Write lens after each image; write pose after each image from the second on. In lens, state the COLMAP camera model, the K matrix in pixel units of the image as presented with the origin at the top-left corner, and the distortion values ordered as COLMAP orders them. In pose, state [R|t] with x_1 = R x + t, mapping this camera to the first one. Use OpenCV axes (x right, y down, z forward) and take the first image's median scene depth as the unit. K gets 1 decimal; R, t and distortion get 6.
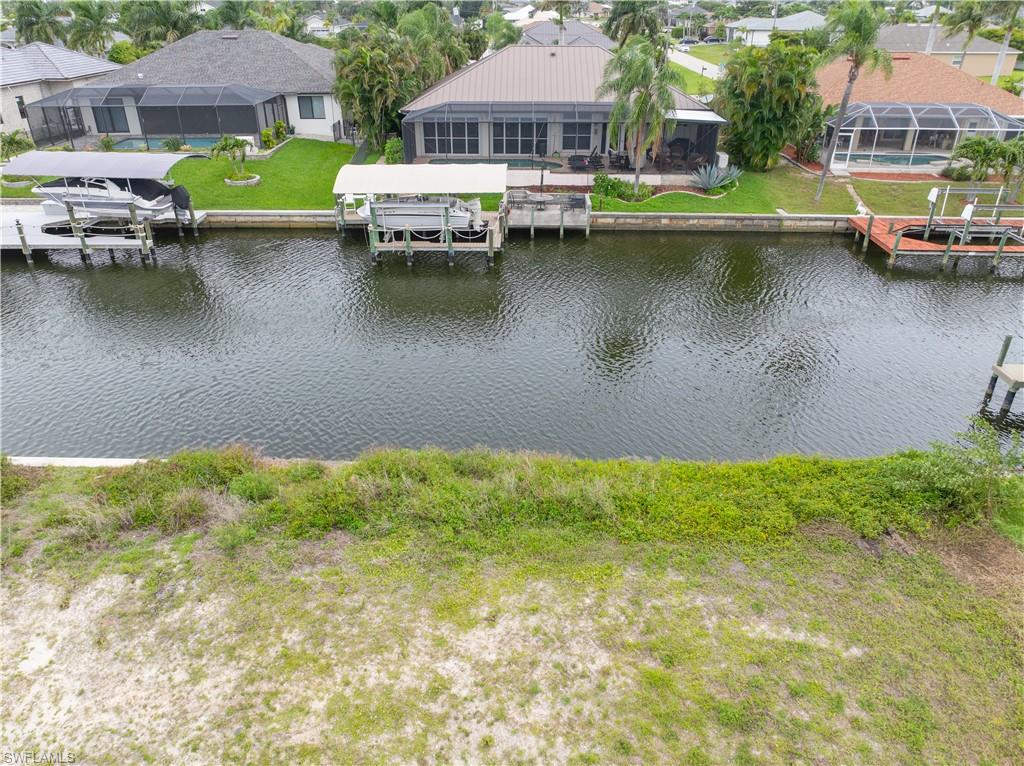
lens RADIAL K [[720.6, 0, 511.8], [0, 720.6, 380.6], [0, 0, 1]] dist [-0.036354, -0.000276]
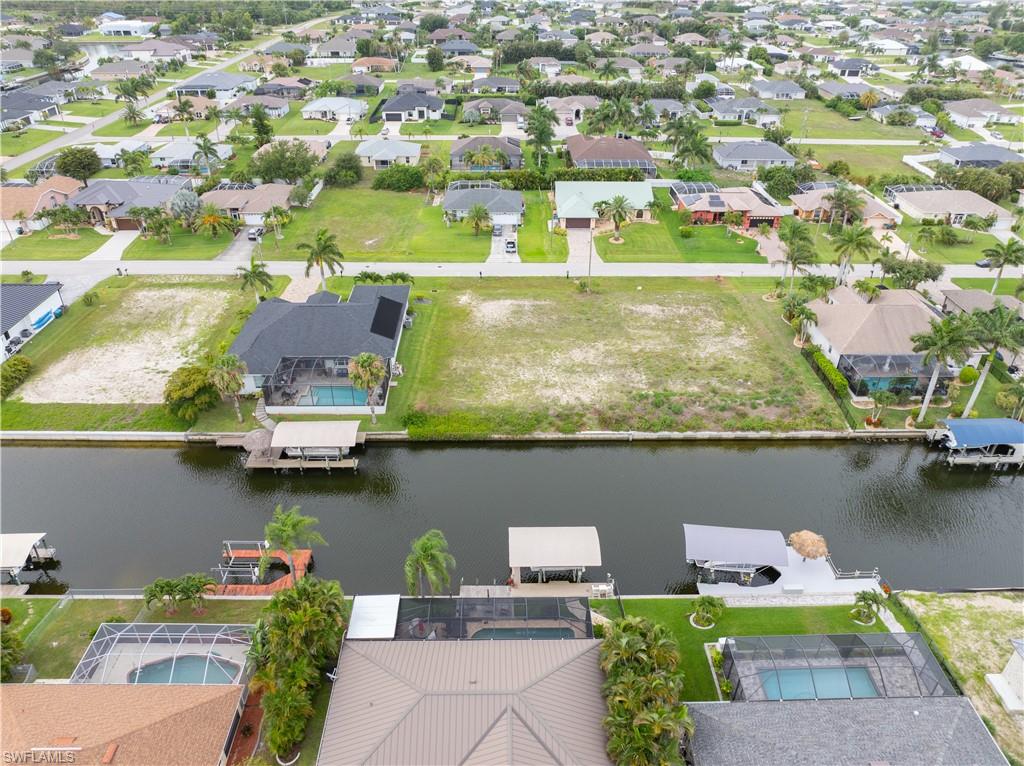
lens RADIAL K [[720.6, 0, 511.8], [0, 720.6, 380.6], [0, 0, 1]] dist [-0.036354, -0.000276]
pose [[-0.999242, 0.012711, -0.036804, 0.044065], [-0.025668, 0.495702, 0.868114, -1.886580], [0.029279, 0.868400, -0.494999, 1.397111]]
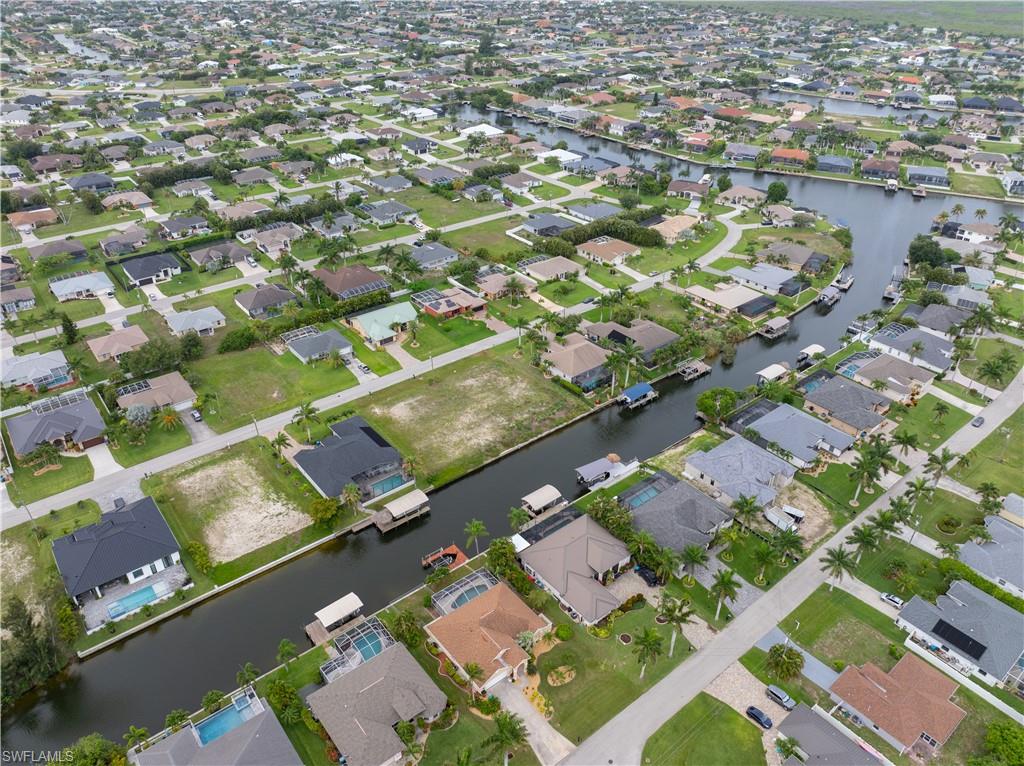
lens RADIAL K [[720.6, 0, 511.8], [0, 720.6, 380.6], [0, 0, 1]] dist [-0.036354, -0.000276]
pose [[-0.764674, 0.332311, -0.552126, 2.105896], [-0.316273, 0.552967, 0.770843, -3.796869], [0.561467, 0.764066, -0.317738, 1.622328]]
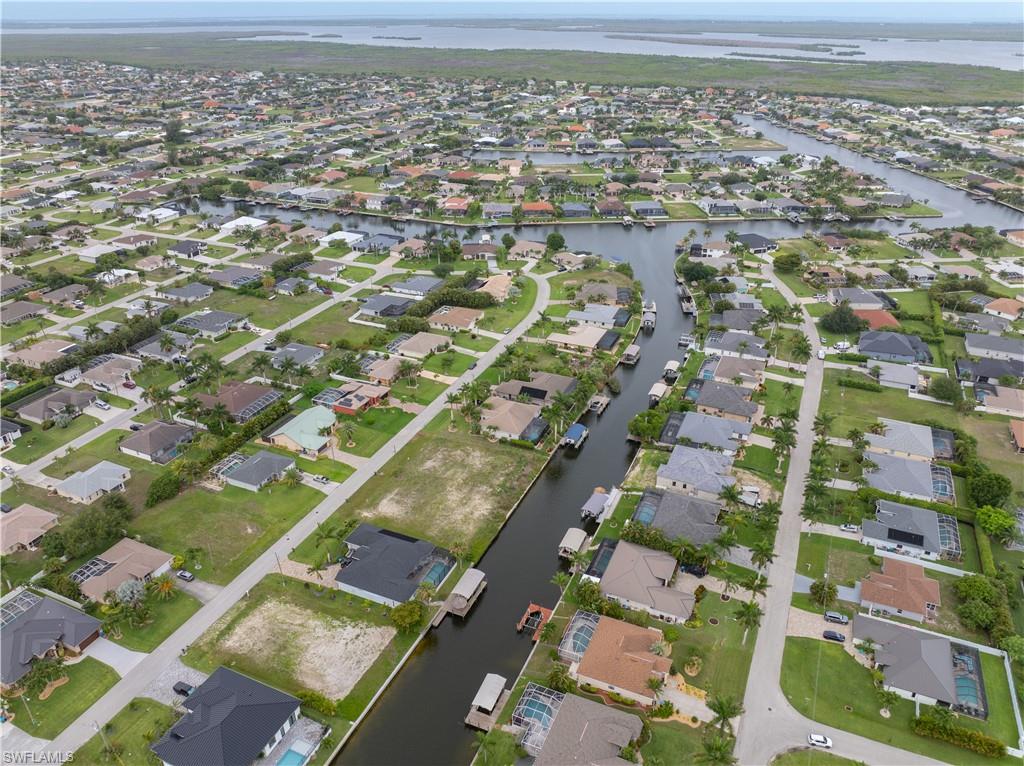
lens RADIAL K [[730.7, 0, 512.0], [0, 730.7, 383.0], [0, 0, 1]] dist [-0.034945, -0.004522]
pose [[-0.384449, 0.424554, -0.819727, 3.539502], [-0.439261, 0.696873, 0.566937, -3.516165], [0.811942, 0.578032, -0.081422, 0.376006]]
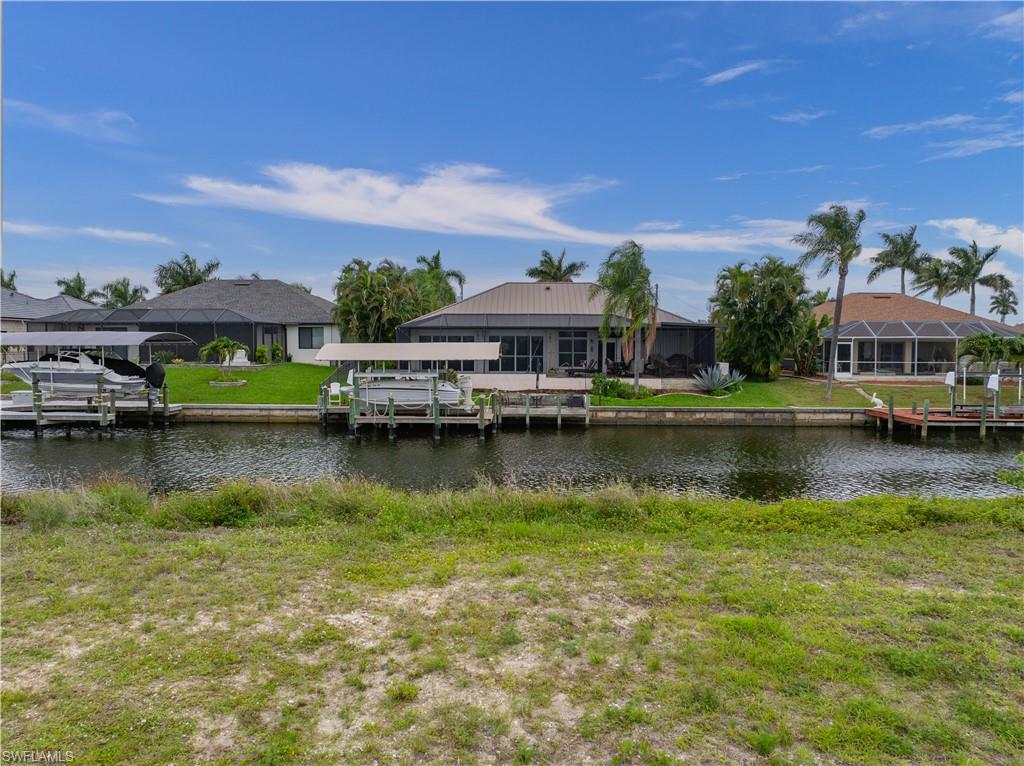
lens RADIAL K [[720.6, 0, 511.8], [0, 720.6, 380.6], [0, 0, 1]] dist [-0.036354, -0.000276]
pose [[0.999992, 0.003308, -0.002444, 0.010025], [-0.004038, 0.903092, -0.429427, 0.143149], [0.000787, 0.429434, 0.903098, 0.136955]]
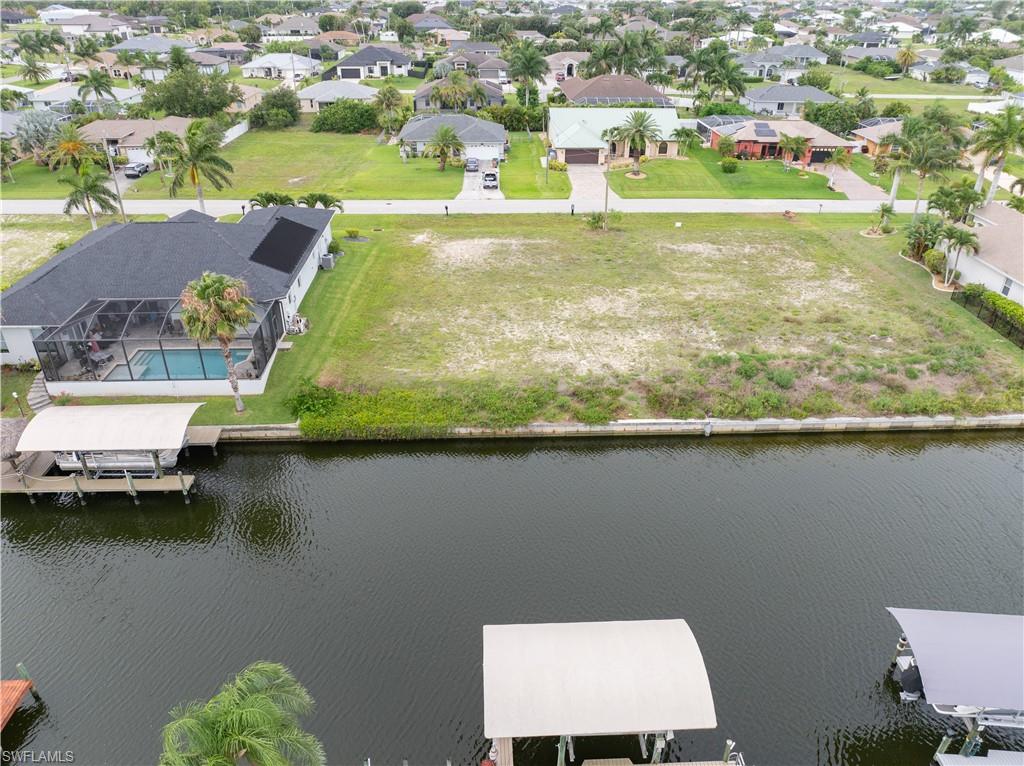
lens RADIAL K [[720.6, 0, 511.8], [0, 720.6, 380.6], [0, 0, 1]] dist [-0.036354, -0.000276]
pose [[-0.998077, 0.023565, -0.057334, -0.000356], [-0.036328, 0.527091, 0.849032, -0.975431], [0.050228, 0.849482, -0.525221, 1.024859]]
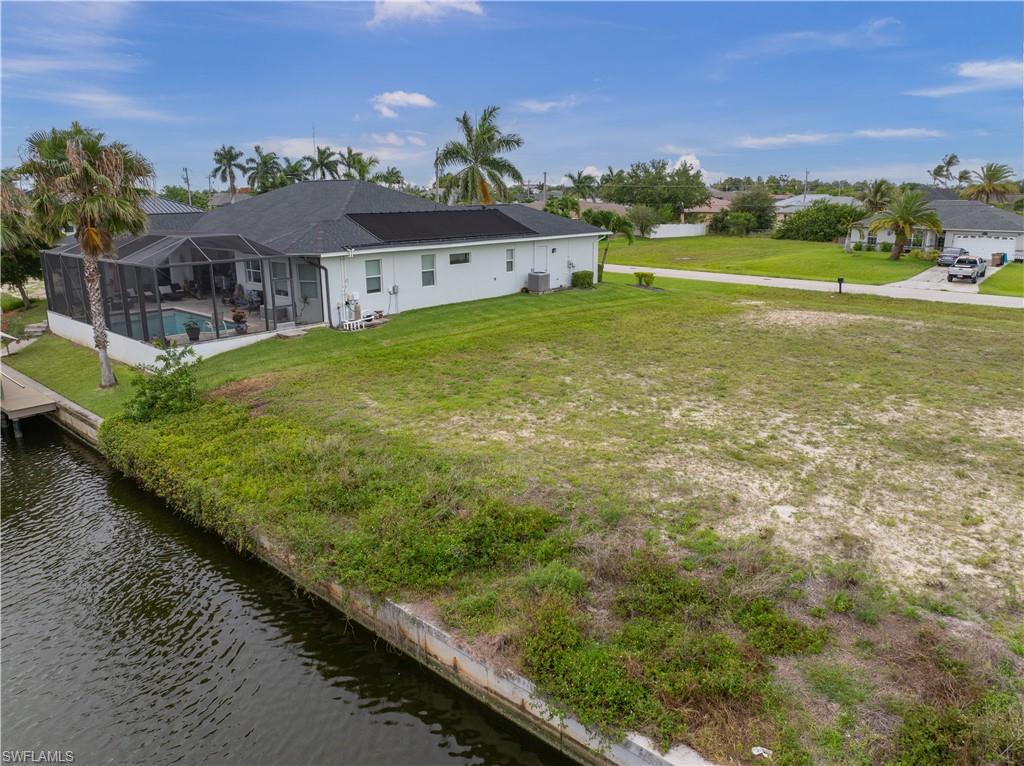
lens RADIAL K [[720.6, 0, 511.8], [0, 720.6, 380.6], [0, 0, 1]] dist [-0.036354, -0.000276]
pose [[-0.752342, -0.162134, 0.638509, -0.331832], [0.320362, 0.756869, 0.569665, -0.194291], [-0.575629, 0.633137, -0.517483, 0.547042]]
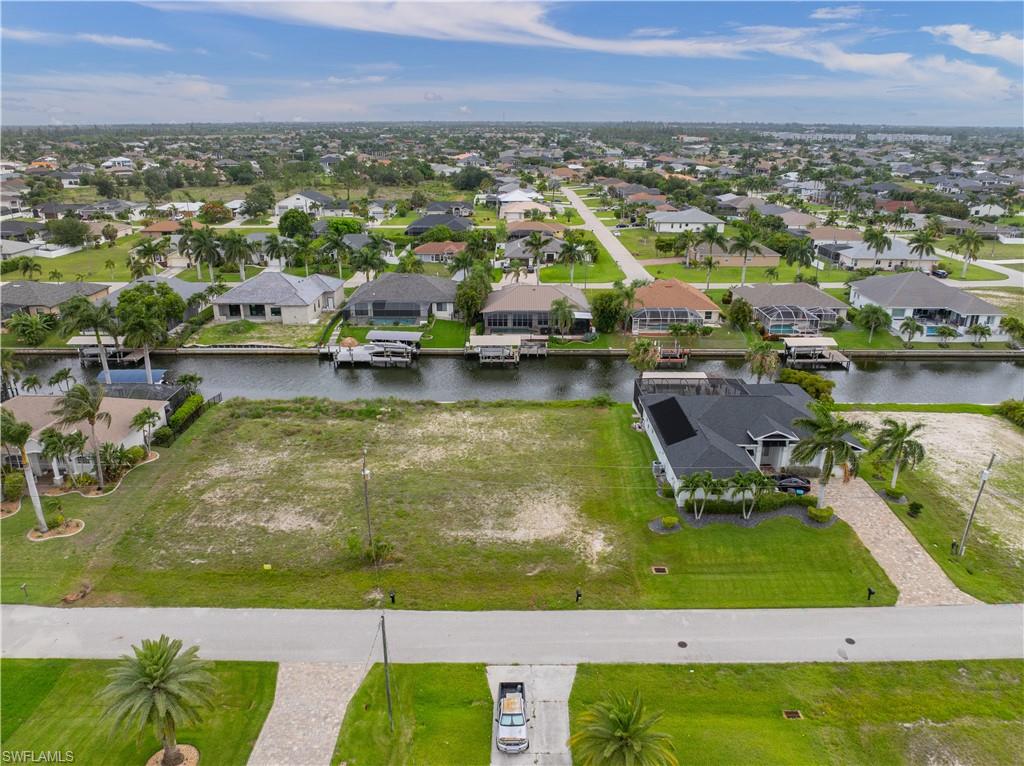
lens RADIAL K [[720.6, 0, 511.8], [0, 720.6, 380.6], [0, 0, 1]] dist [-0.036354, -0.000276]
pose [[0.999780, -0.005093, 0.020332, -0.103390], [0.008025, 0.989128, -0.146835, 0.349178], [-0.019363, 0.146966, 0.988952, -2.020405]]
